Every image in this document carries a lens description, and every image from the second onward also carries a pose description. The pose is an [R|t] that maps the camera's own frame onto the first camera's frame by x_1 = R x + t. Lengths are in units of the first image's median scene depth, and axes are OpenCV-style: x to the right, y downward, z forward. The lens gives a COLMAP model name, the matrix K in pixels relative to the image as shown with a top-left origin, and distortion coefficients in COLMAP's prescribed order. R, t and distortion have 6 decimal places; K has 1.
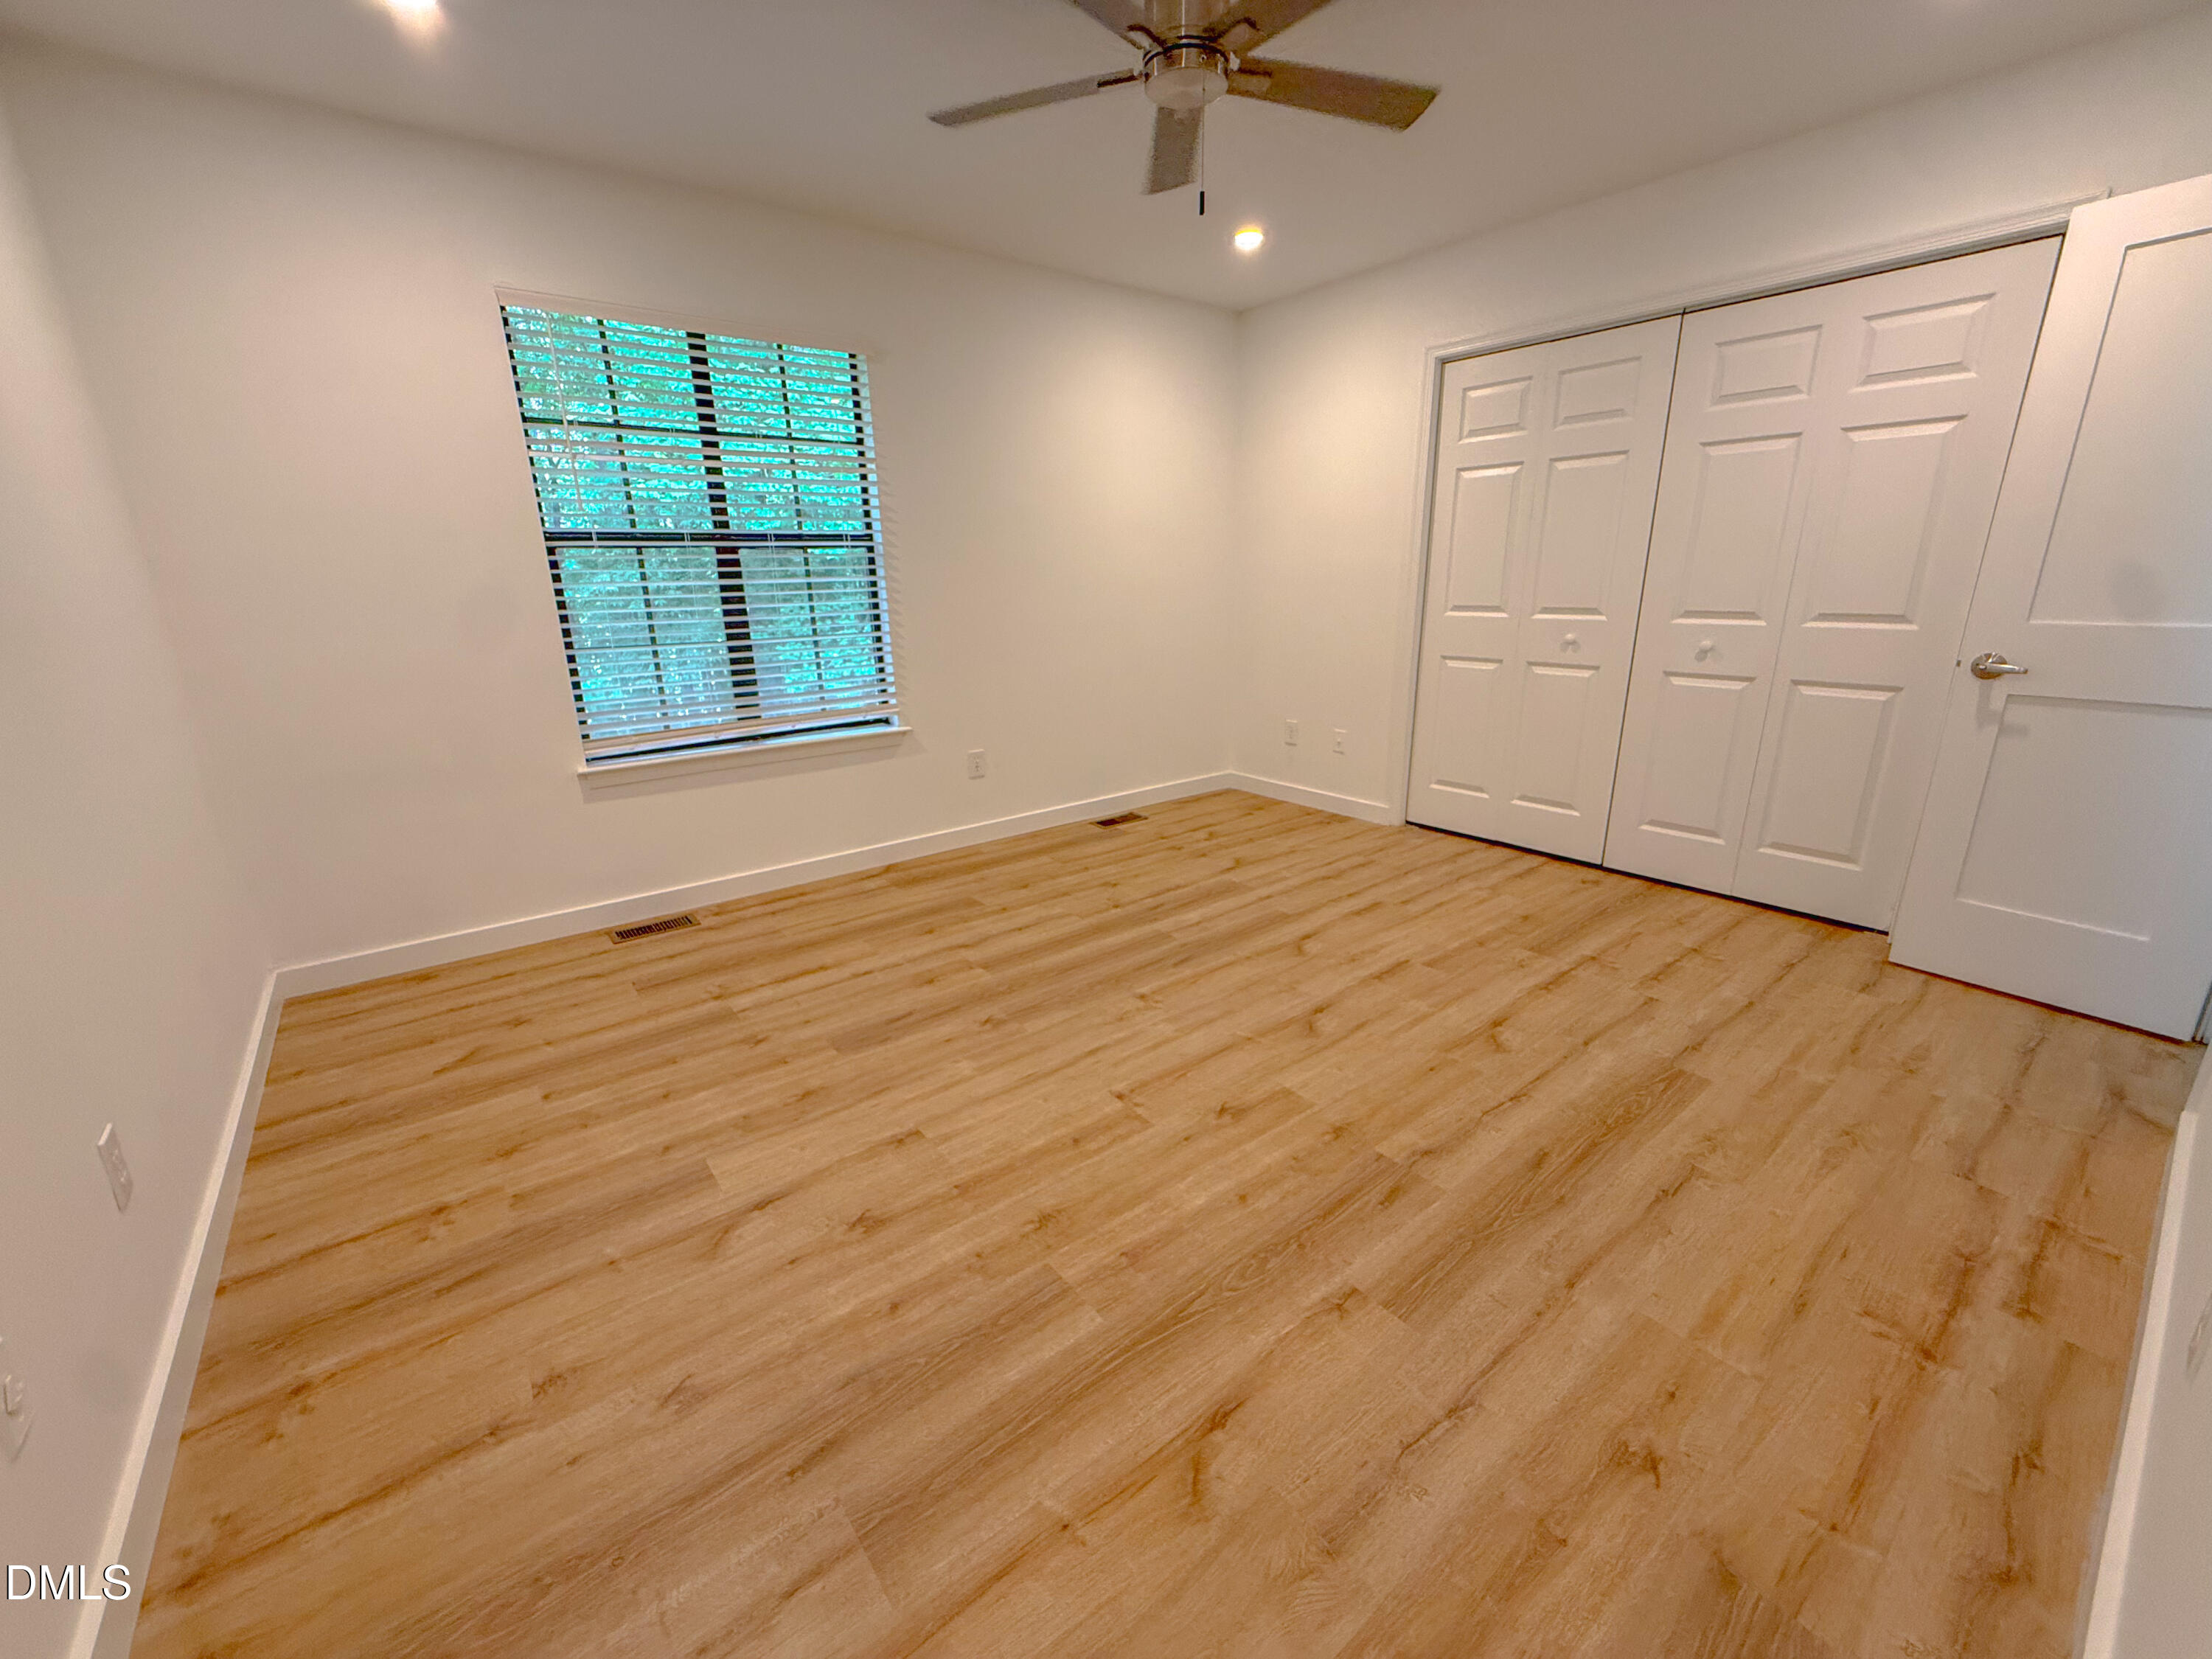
lens RADIAL K [[884.0, 0, 1104.3], [0, 884.0, 817.1], [0, 0, 1]] dist [-0.001061, 0.000996]
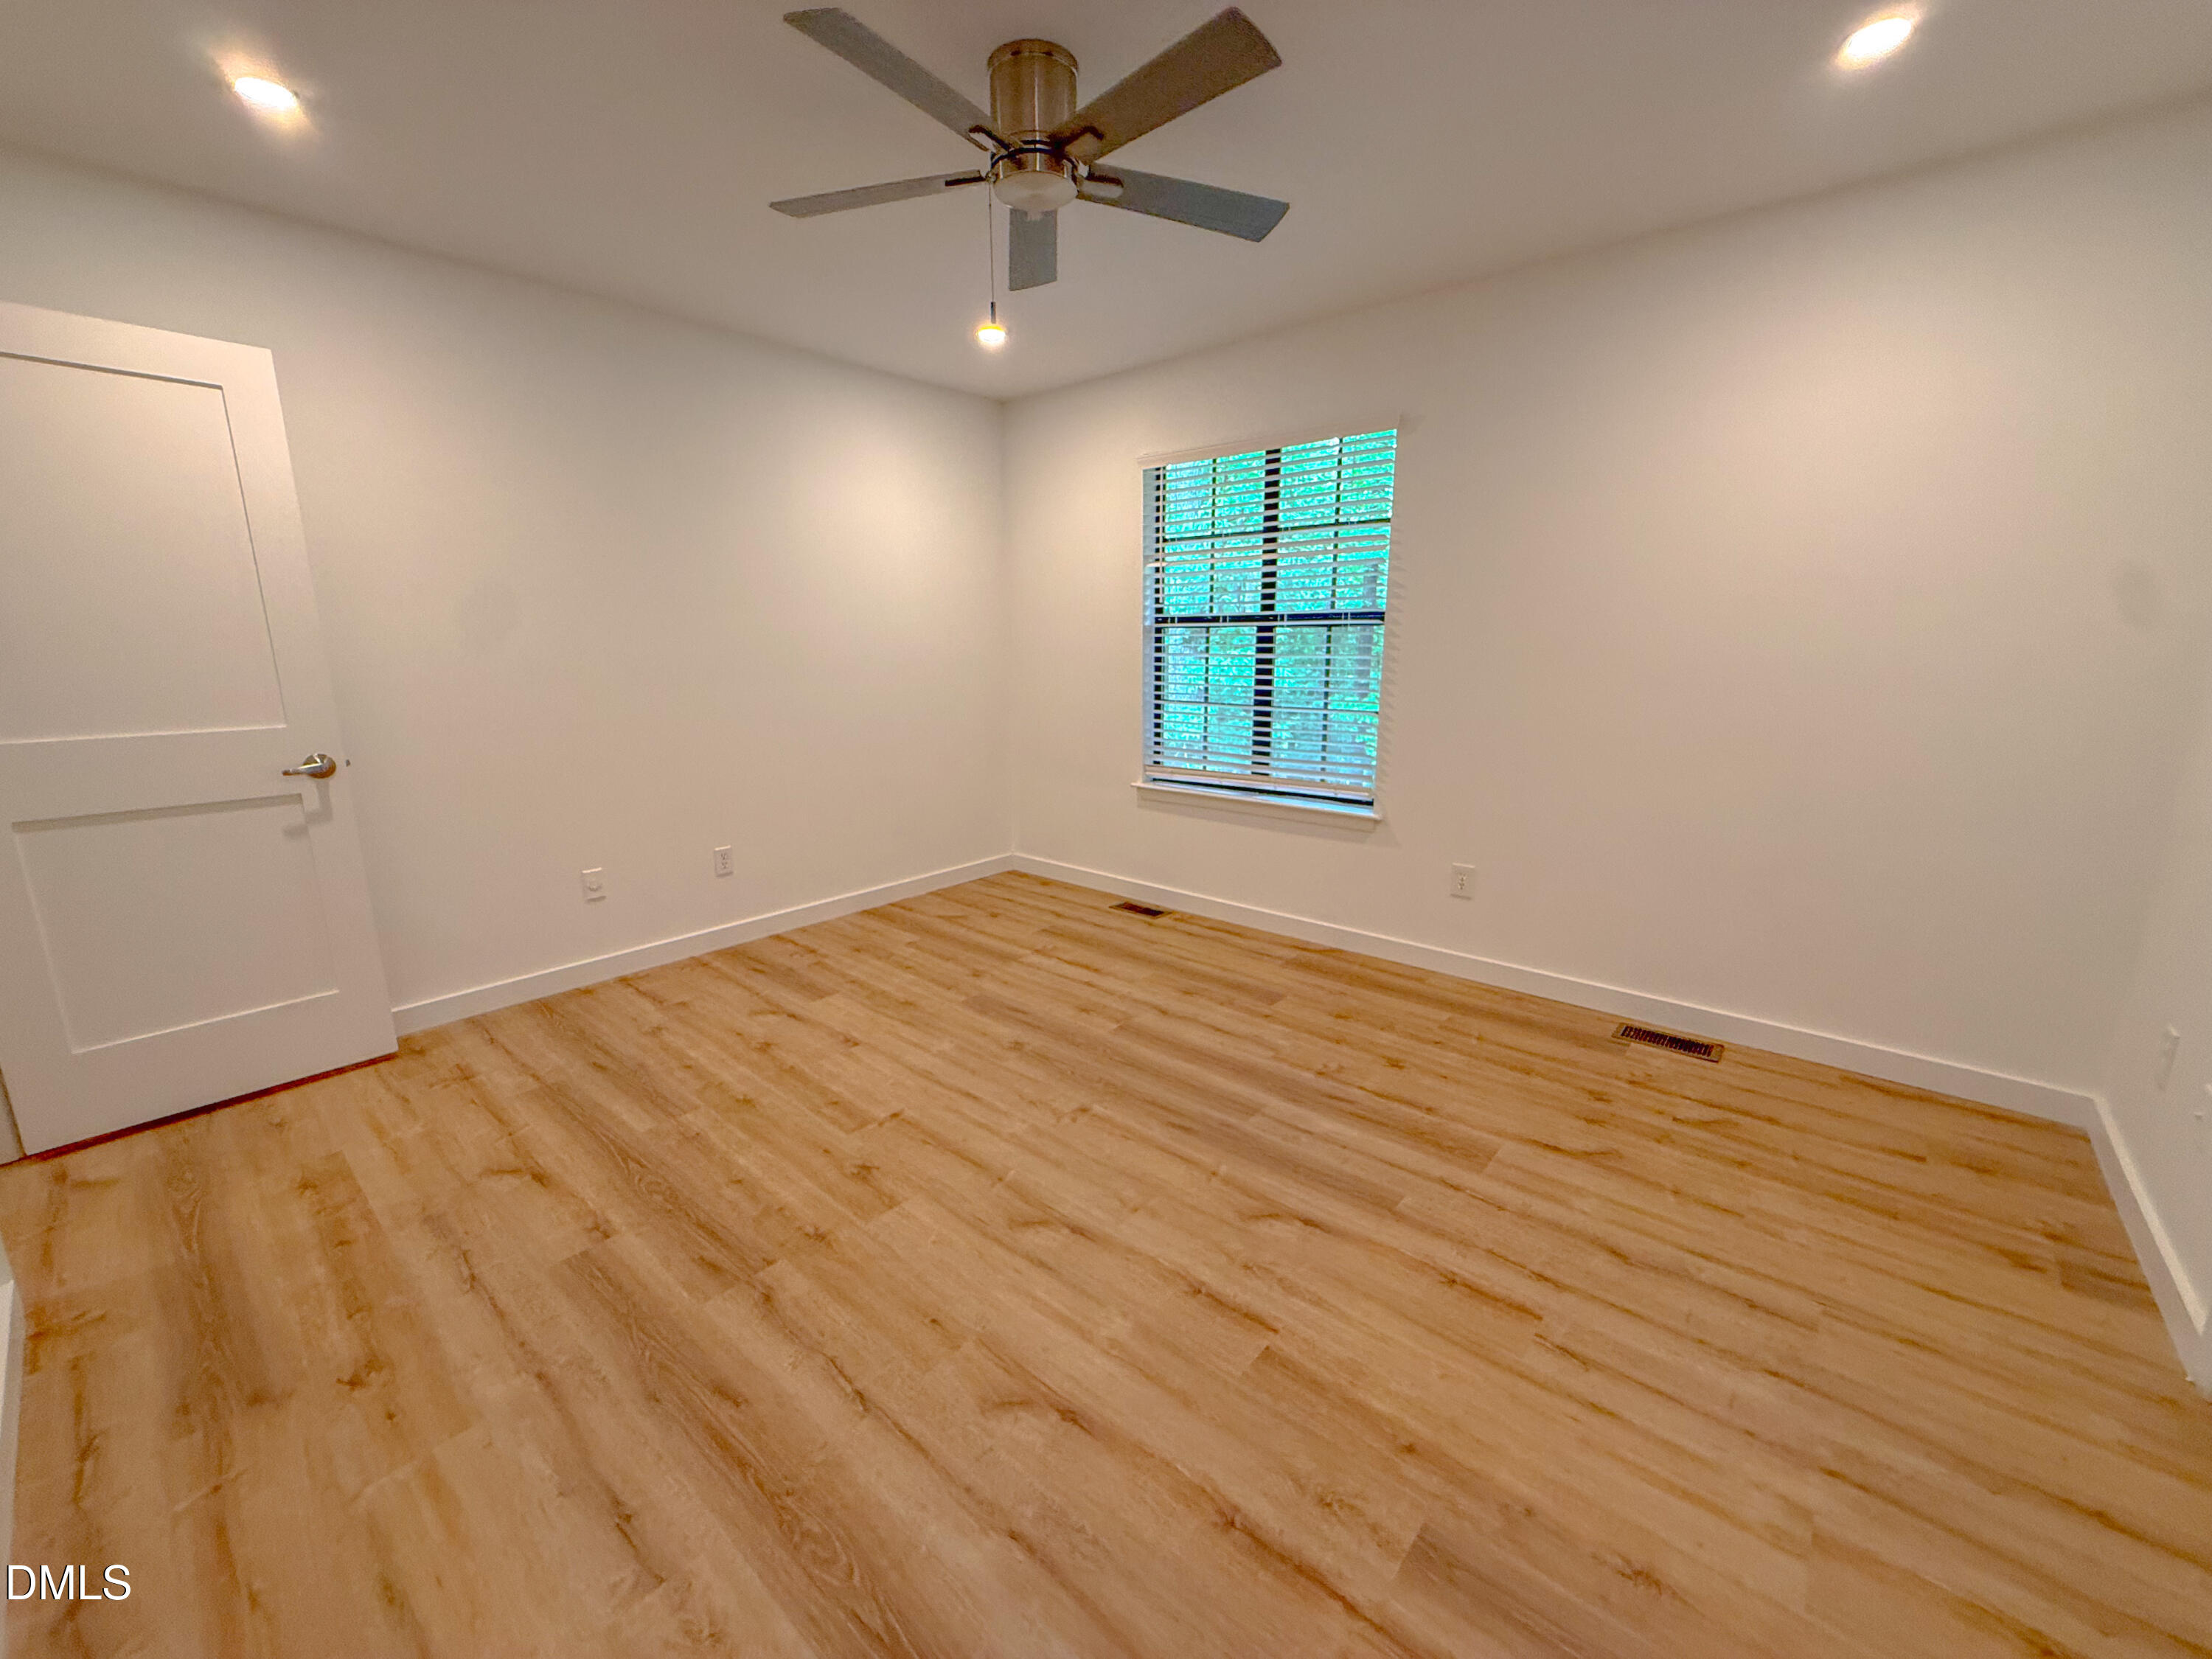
lens RADIAL K [[884.0, 0, 1102.5], [0, 884.0, 825.4], [0, 0, 1]] dist [-0.001061, 0.000996]
pose [[0.189485, 0.222179, -0.956416, 0.870033], [-0.261051, 0.950405, 0.169064, -0.246484], [0.946545, 0.217639, 0.238087, 0.720174]]
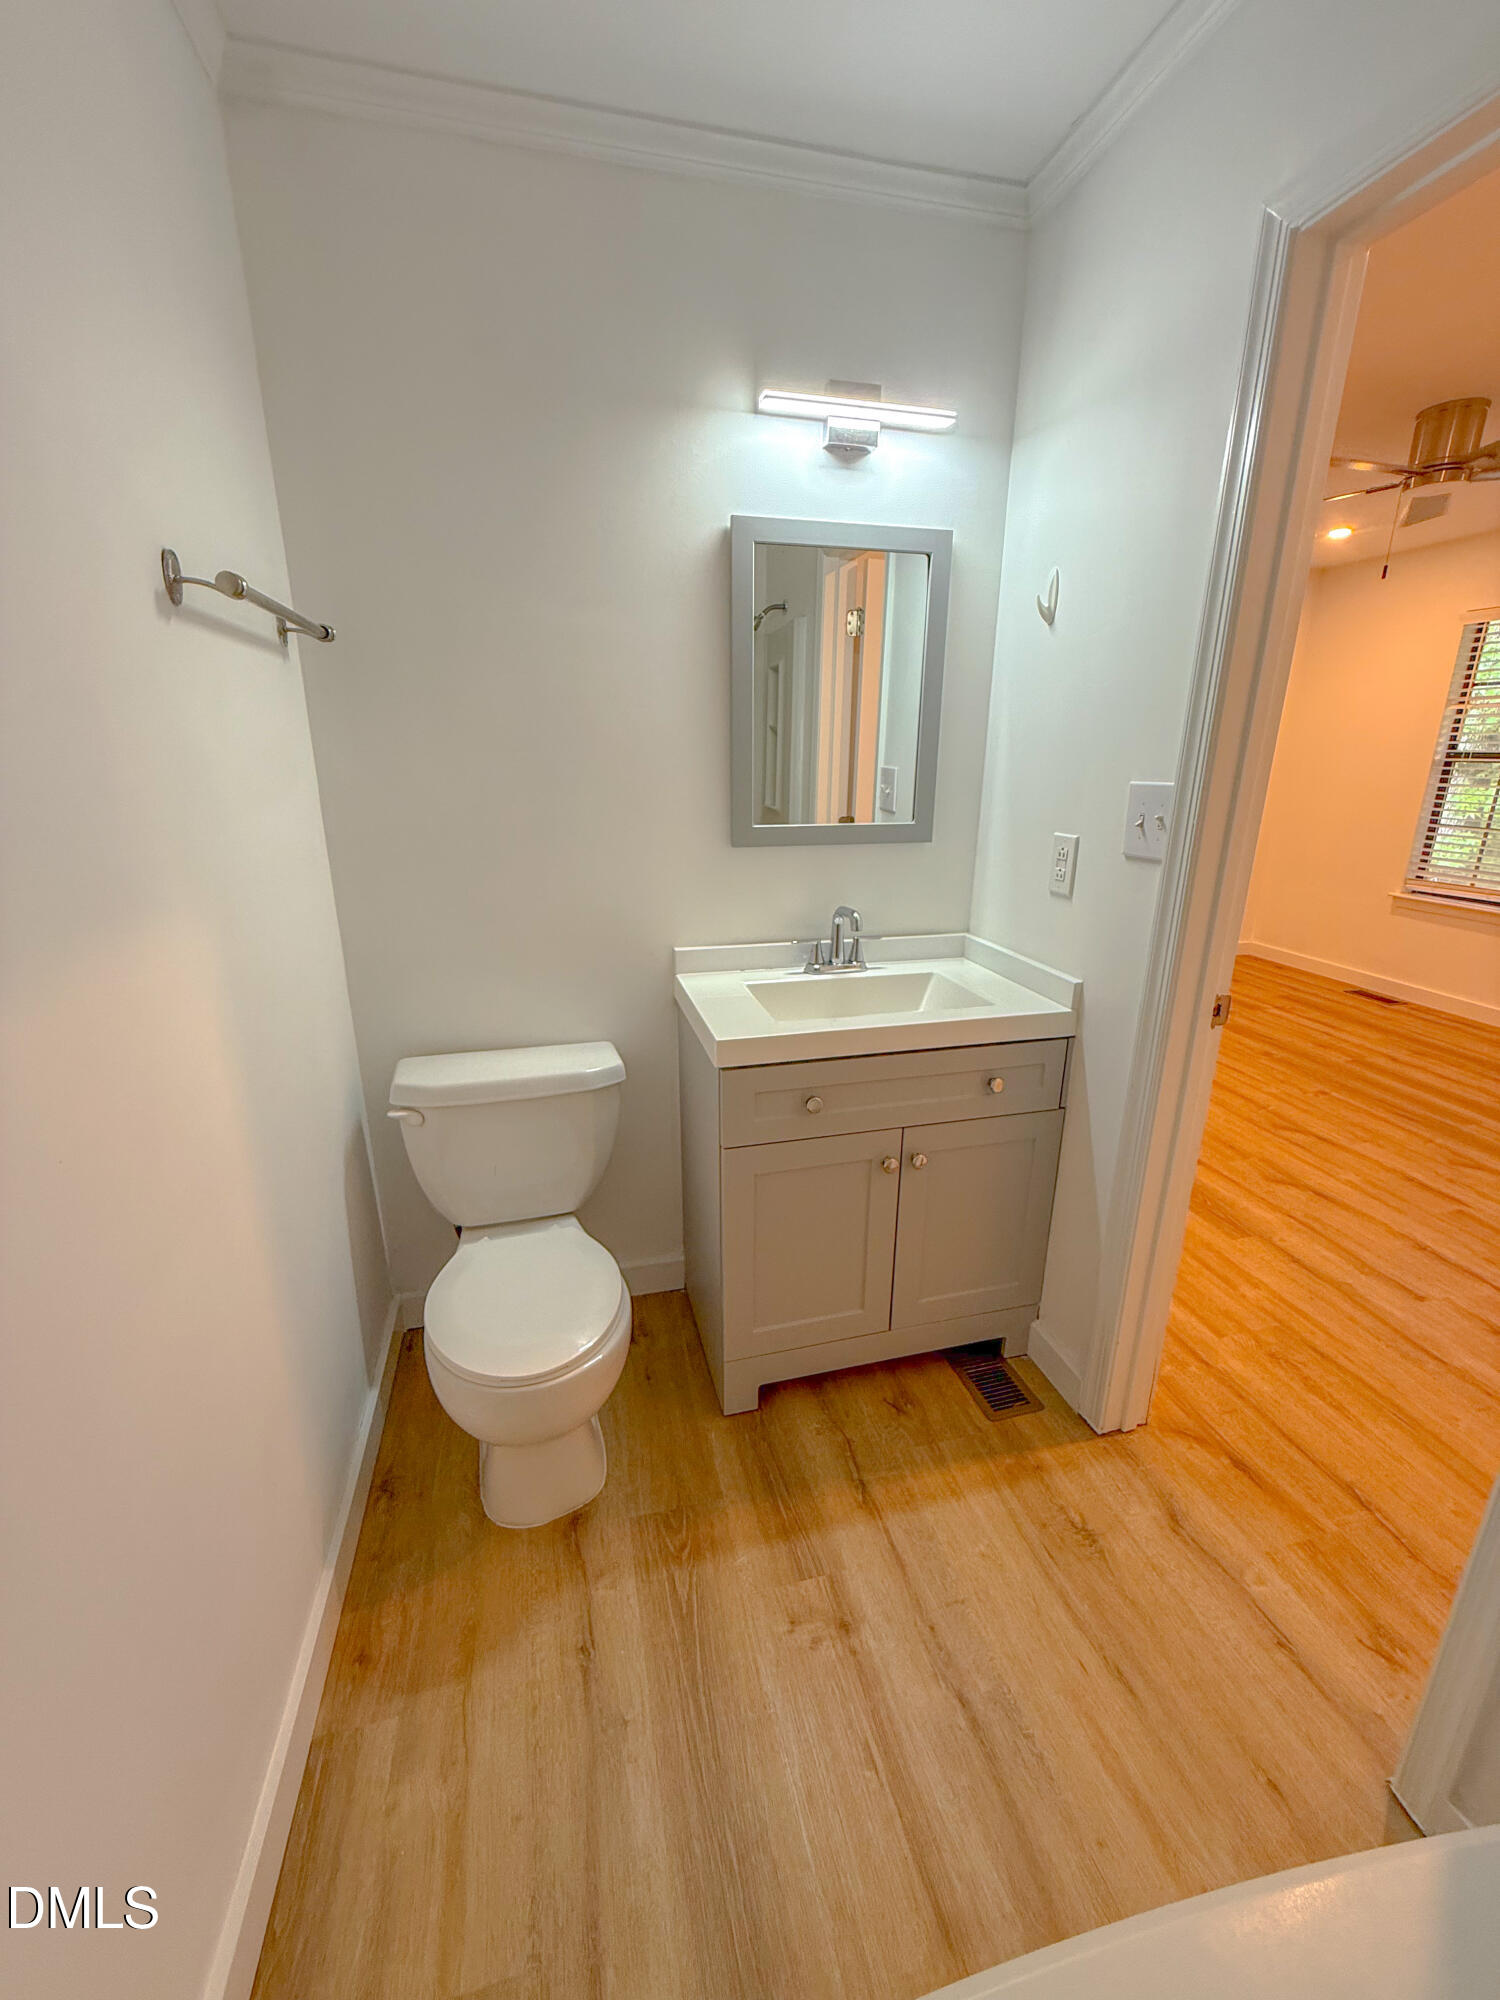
lens RADIAL K [[799.3, 0, 747.8], [0, 799.3, 993.9], [0, 0, 1]] dist [-0.001061, 0.000996]
pose [[-0.406331, 0.281116, -0.869407, 1.475559], [-0.238643, 0.885821, 0.397957, -0.225958], [0.882011, 0.369181, -0.292851, 0.494237]]
